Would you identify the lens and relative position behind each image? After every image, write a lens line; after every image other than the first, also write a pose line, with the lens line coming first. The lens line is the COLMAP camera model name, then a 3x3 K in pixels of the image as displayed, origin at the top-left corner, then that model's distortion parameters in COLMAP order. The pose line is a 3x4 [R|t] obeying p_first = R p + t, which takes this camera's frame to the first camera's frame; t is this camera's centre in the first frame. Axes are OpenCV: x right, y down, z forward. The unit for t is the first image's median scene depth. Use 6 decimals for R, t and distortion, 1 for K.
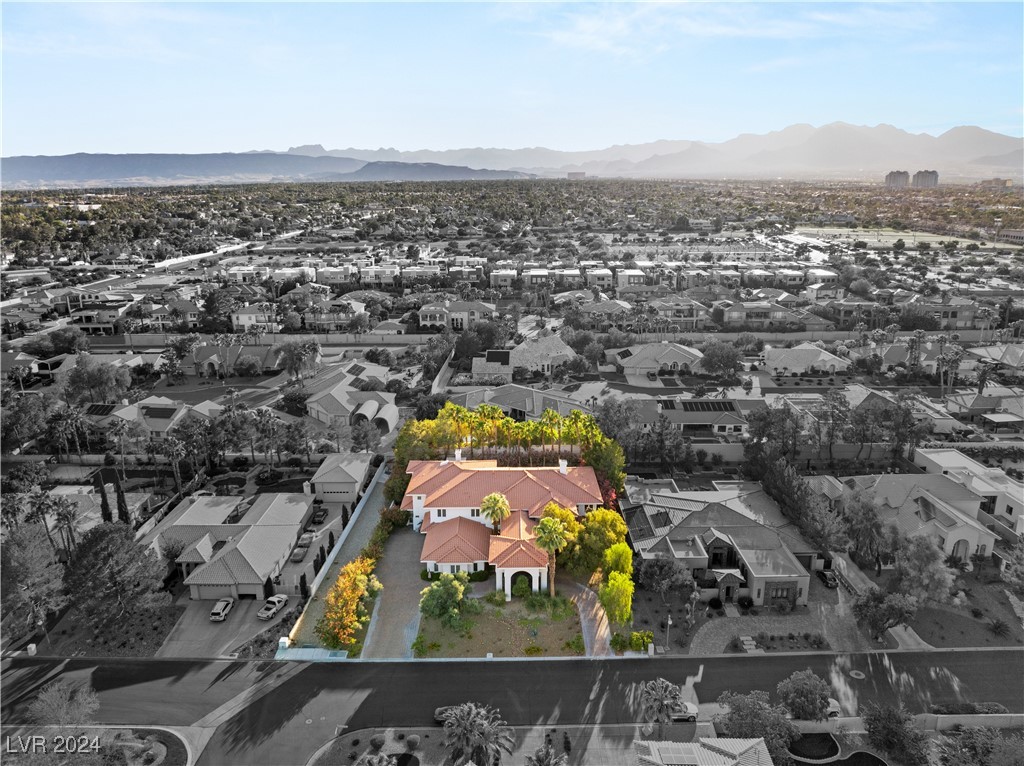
lens RADIAL K [[710.1, 0, 512.0], [0, 710.1, 383.0], [0, 0, 1]] dist [-0.031605, 0.001469]
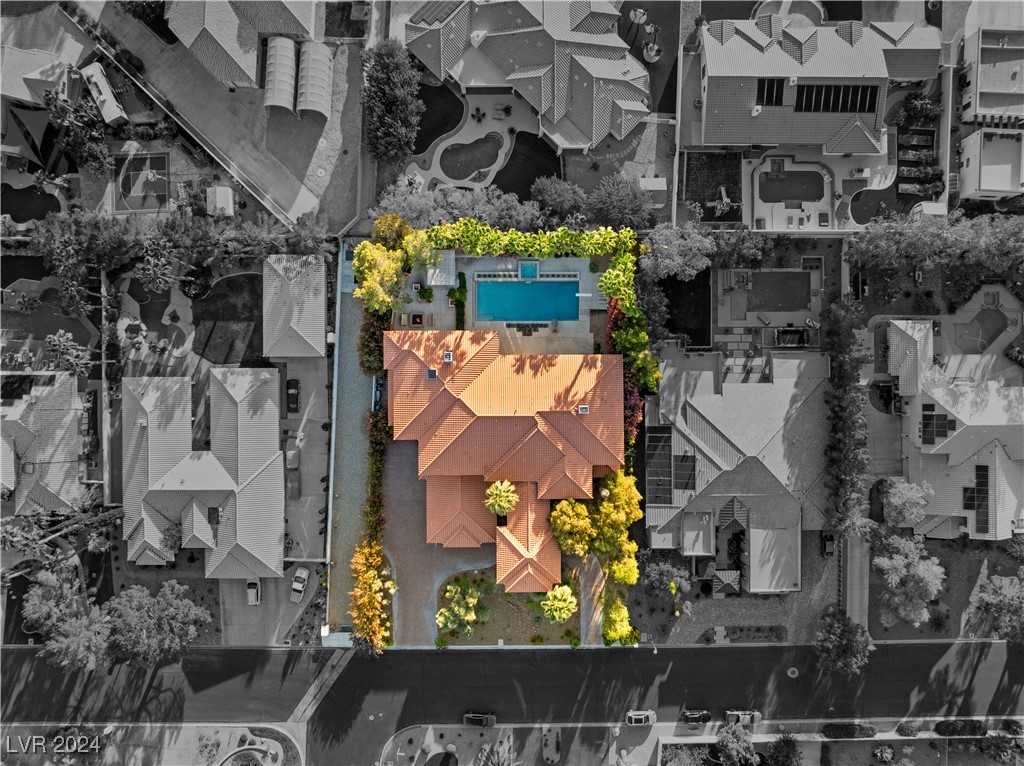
lens RADIAL K [[710.1, 0, 512.0], [0, 710.1, 383.0], [0, 0, 1]] dist [-0.031605, 0.001469]
pose [[0.999999, -0.000513, 0.001347, -0.011253], [-0.001158, 0.271461, 0.962449, -0.733890], [-0.000859, -0.962449, 0.271460, 0.903110]]
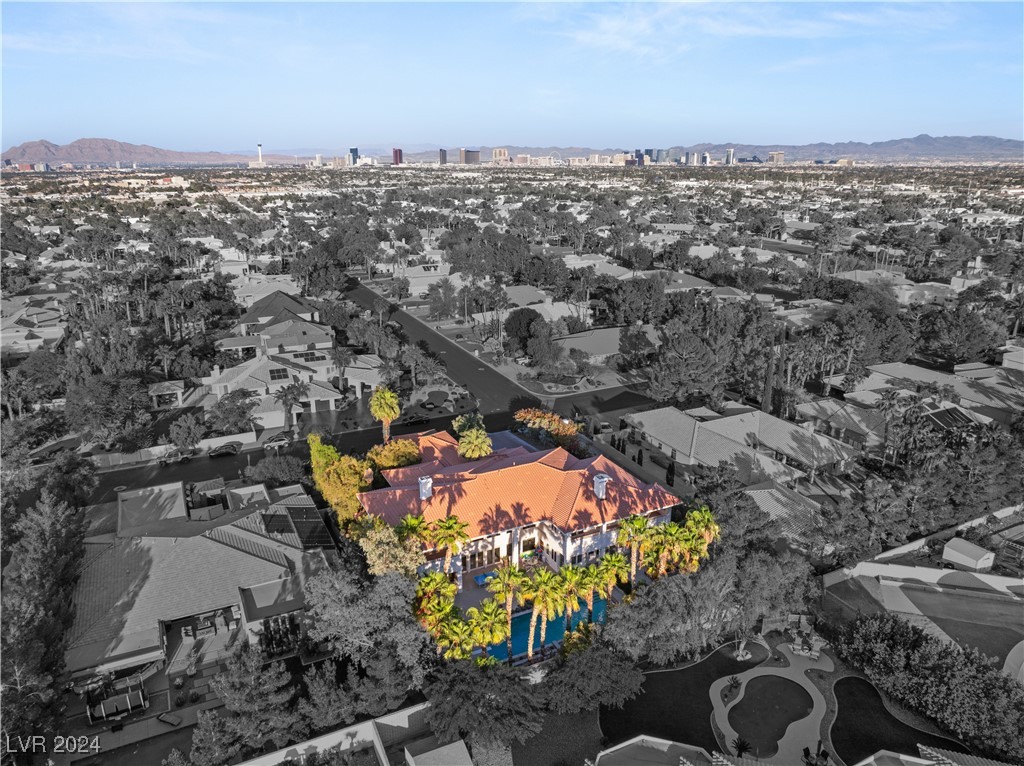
lens RADIAL K [[710.1, 0, 512.0], [0, 710.1, 383.0], [0, 0, 1]] dist [-0.031605, 0.001469]
pose [[-0.896909, 0.133496, -0.421584, 0.292486], [-0.127996, 0.834168, 0.536452, -0.362149], [0.423286, 0.535110, -0.731086, 1.622537]]
